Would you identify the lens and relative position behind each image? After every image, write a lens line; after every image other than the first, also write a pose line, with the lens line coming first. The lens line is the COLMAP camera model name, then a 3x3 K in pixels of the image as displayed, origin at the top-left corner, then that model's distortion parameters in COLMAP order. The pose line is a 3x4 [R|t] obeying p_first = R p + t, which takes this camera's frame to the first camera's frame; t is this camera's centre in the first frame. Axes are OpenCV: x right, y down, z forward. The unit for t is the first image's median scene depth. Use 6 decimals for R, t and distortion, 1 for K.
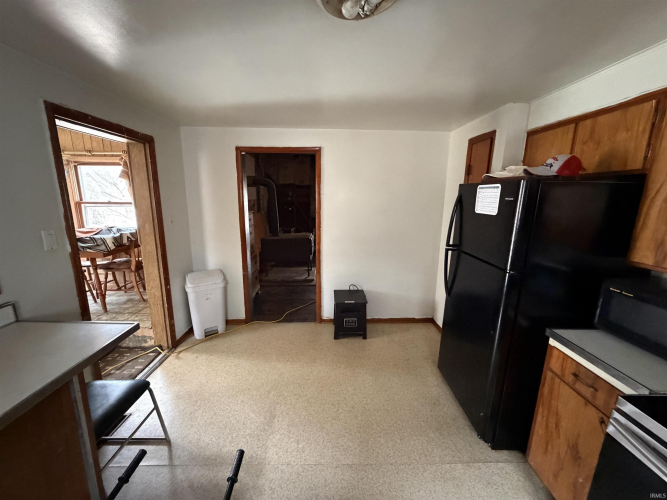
lens RADIAL K [[264.2, 0, 330.9], [0, 264.2, 250.6], [0, 0, 1]] dist [-0.002537, 0.000006]
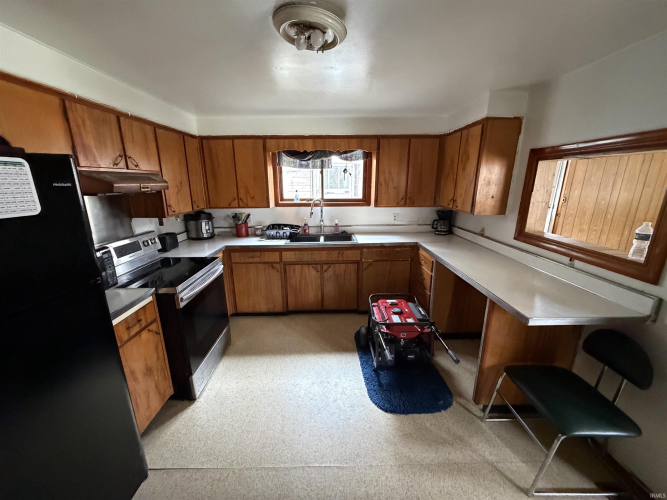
lens RADIAL K [[264.2, 0, 330.9], [0, 264.2, 250.6], [0, 0, 1]] dist [-0.002537, 0.000006]
pose [[-0.999873, -0.012987, 0.009273, -0.015940], [-0.007444, 0.893576, 0.448849, -0.360617], [-0.014116, 0.448723, -0.893559, 1.708746]]
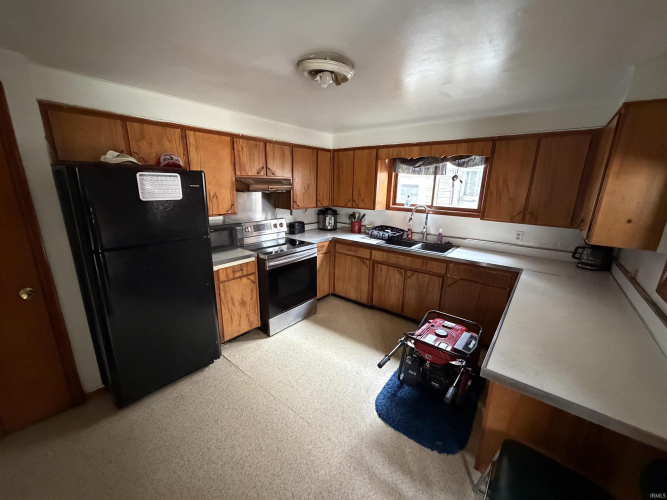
lens RADIAL K [[264.2, 0, 330.9], [0, 264.2, 250.6], [0, 0, 1]] dist [-0.002537, 0.000006]
pose [[-0.761115, -0.192428, 0.619415, -0.780536], [0.101719, 0.907750, 0.406992, -0.383897], [-0.640591, 0.372774, -0.671329, 1.628498]]
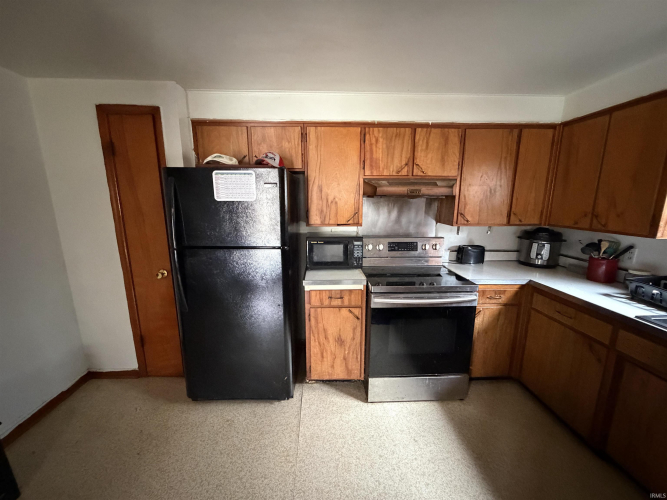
lens RADIAL K [[264.2, 0, 330.9], [0, 264.2, 250.6], [0, 0, 1]] dist [-0.002537, 0.000006]
pose [[-0.023658, -0.208387, 0.977760, -0.496229], [0.205083, 0.956222, 0.208759, -0.112303], [-0.978459, 0.205461, 0.020114, 0.806925]]
